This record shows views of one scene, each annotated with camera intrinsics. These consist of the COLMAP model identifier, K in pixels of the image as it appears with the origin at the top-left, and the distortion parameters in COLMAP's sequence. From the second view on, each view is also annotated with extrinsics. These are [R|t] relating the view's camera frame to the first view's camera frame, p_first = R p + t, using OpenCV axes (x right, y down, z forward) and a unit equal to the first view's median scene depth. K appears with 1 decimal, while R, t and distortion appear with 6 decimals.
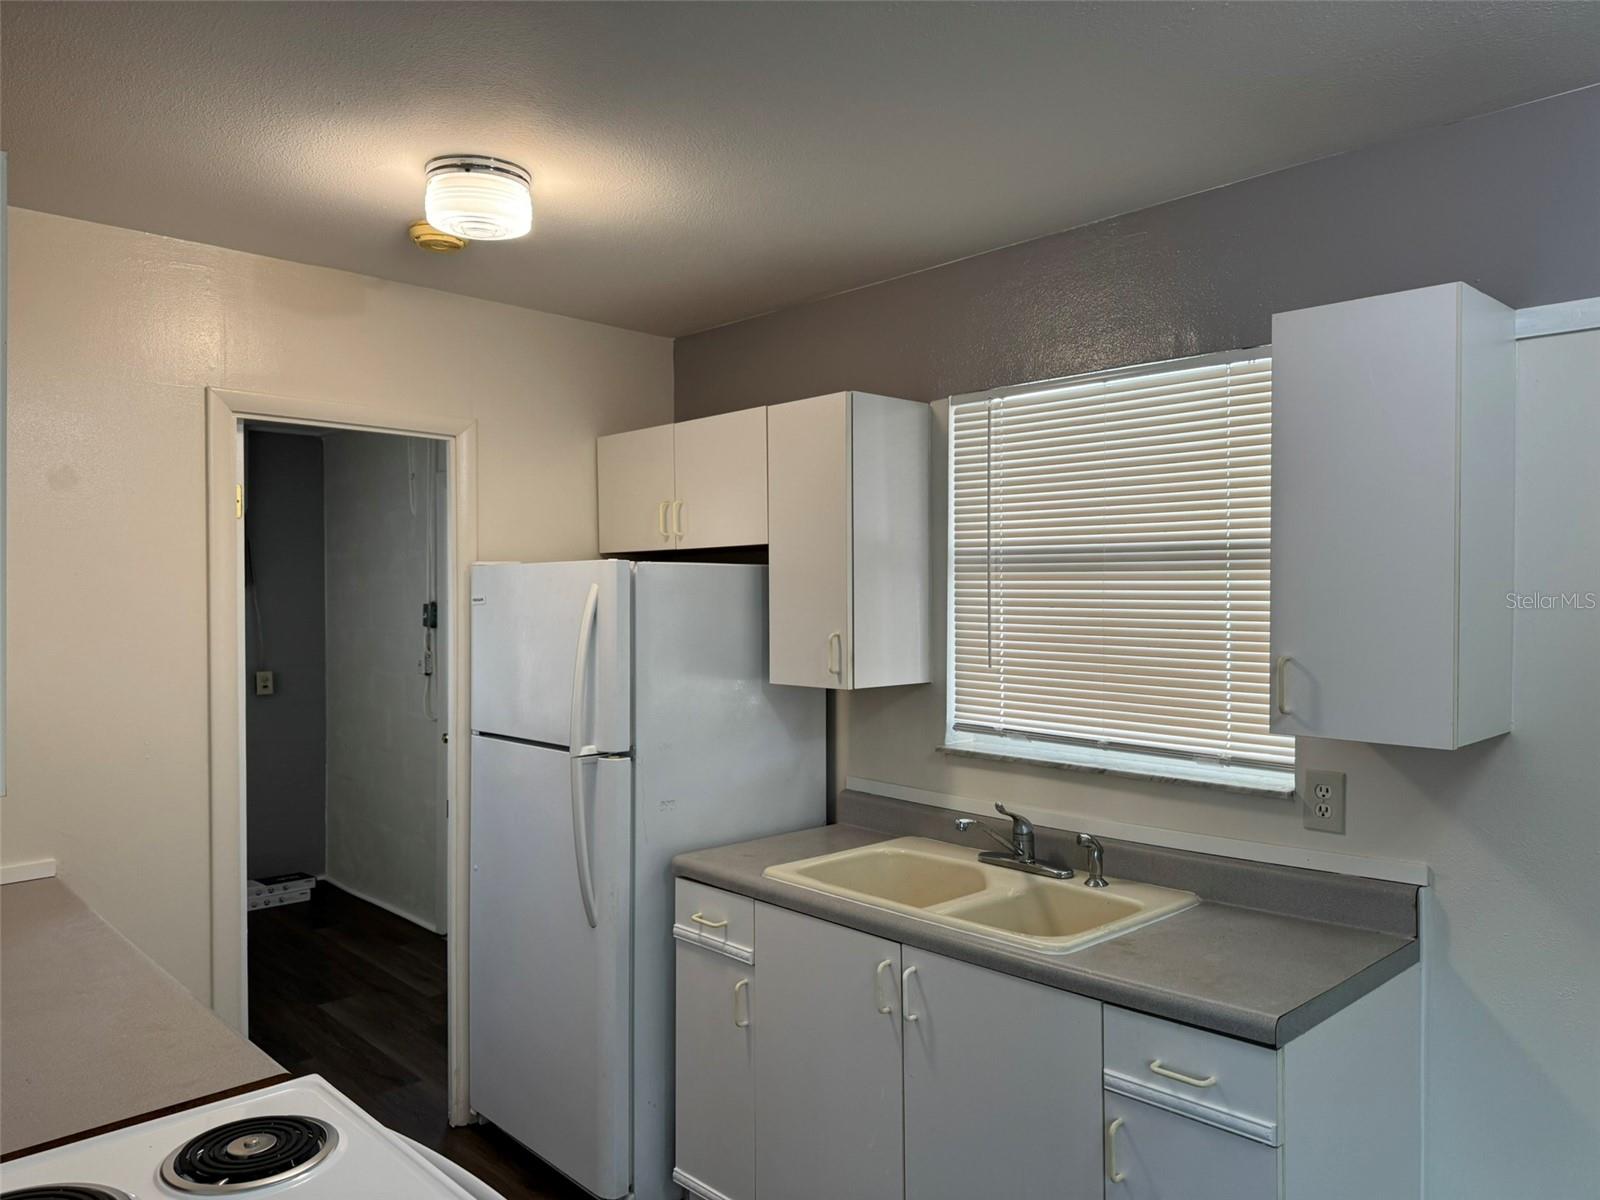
lens RADIAL K [[1136.5, 0, 813.4], [0, 1136.5, 598.9], [0, 0, 1]] dist [0.006486, -0.010718]
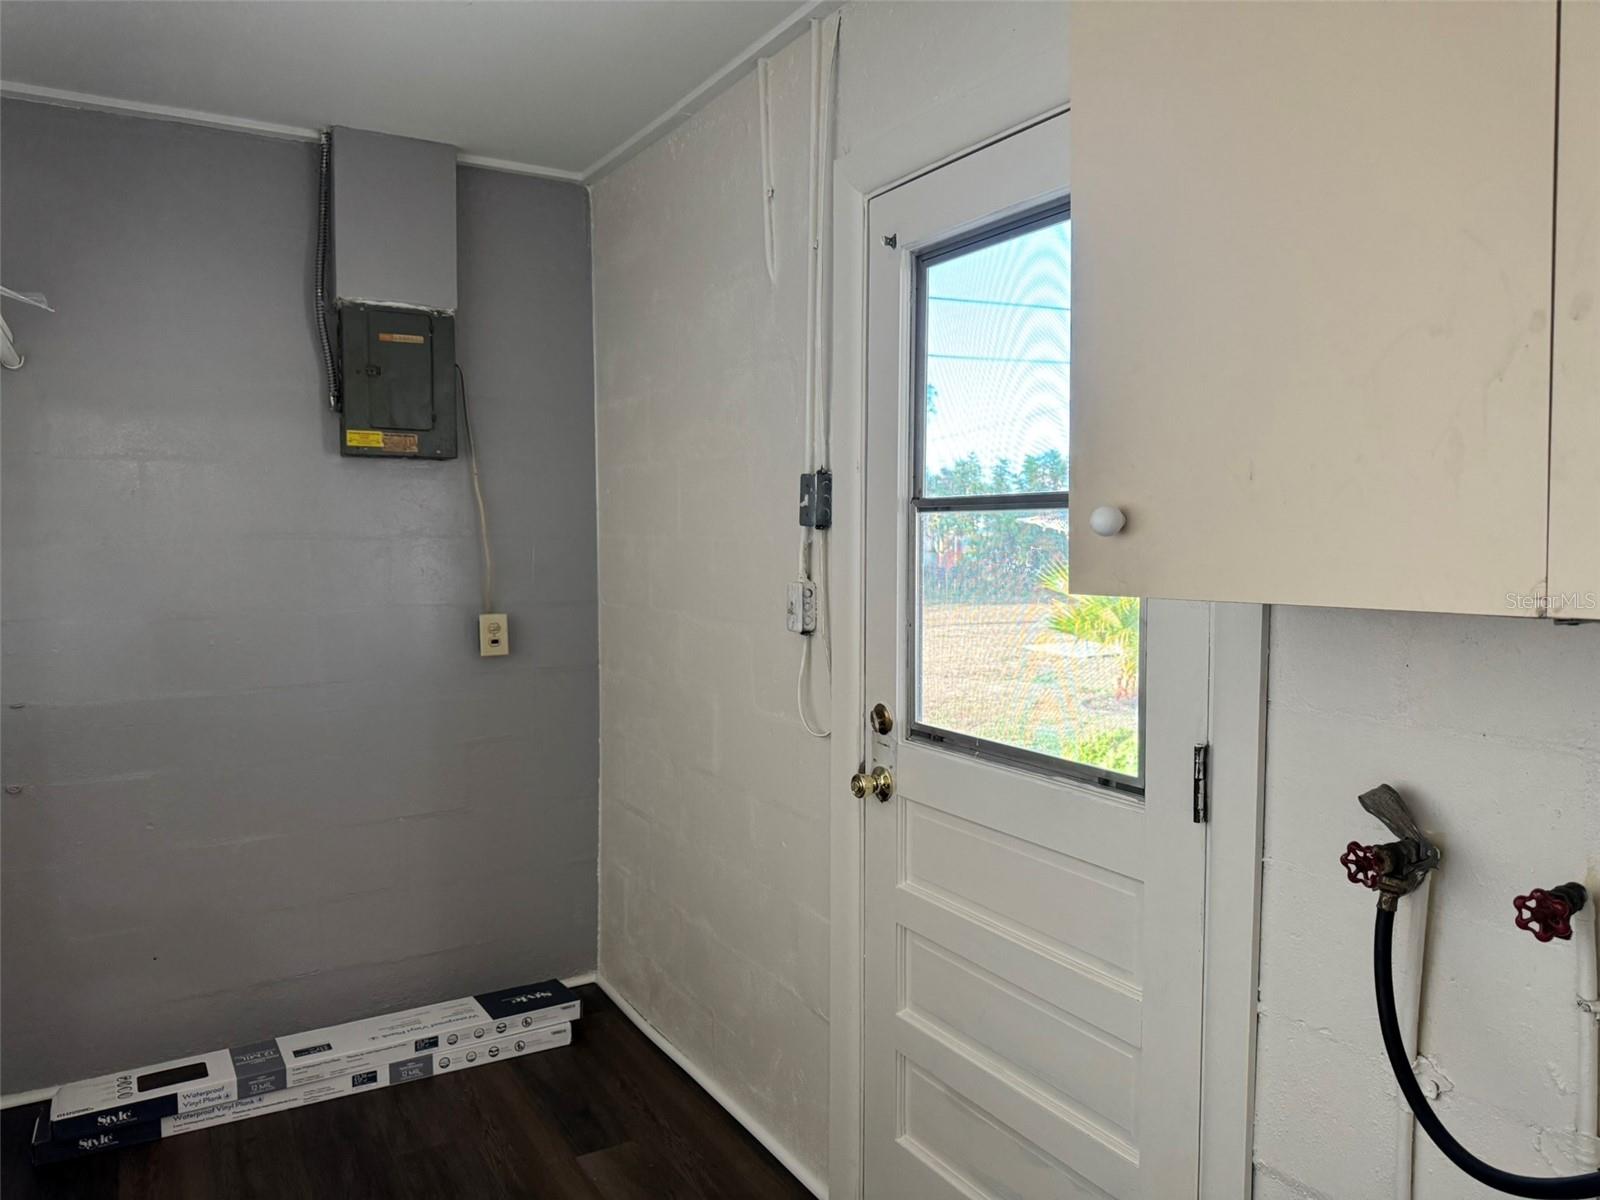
lens RADIAL K [[1136.5, 0, 813.4], [0, 1136.5, 598.9], [0, 0, 1]] dist [0.006486, -0.010718]
pose [[0.975355, 0.020105, -0.219723, -0.222123], [-0.008098, 0.998431, 0.055412, 0.026126], [0.220492, -0.052267, 0.973987, 0.525302]]
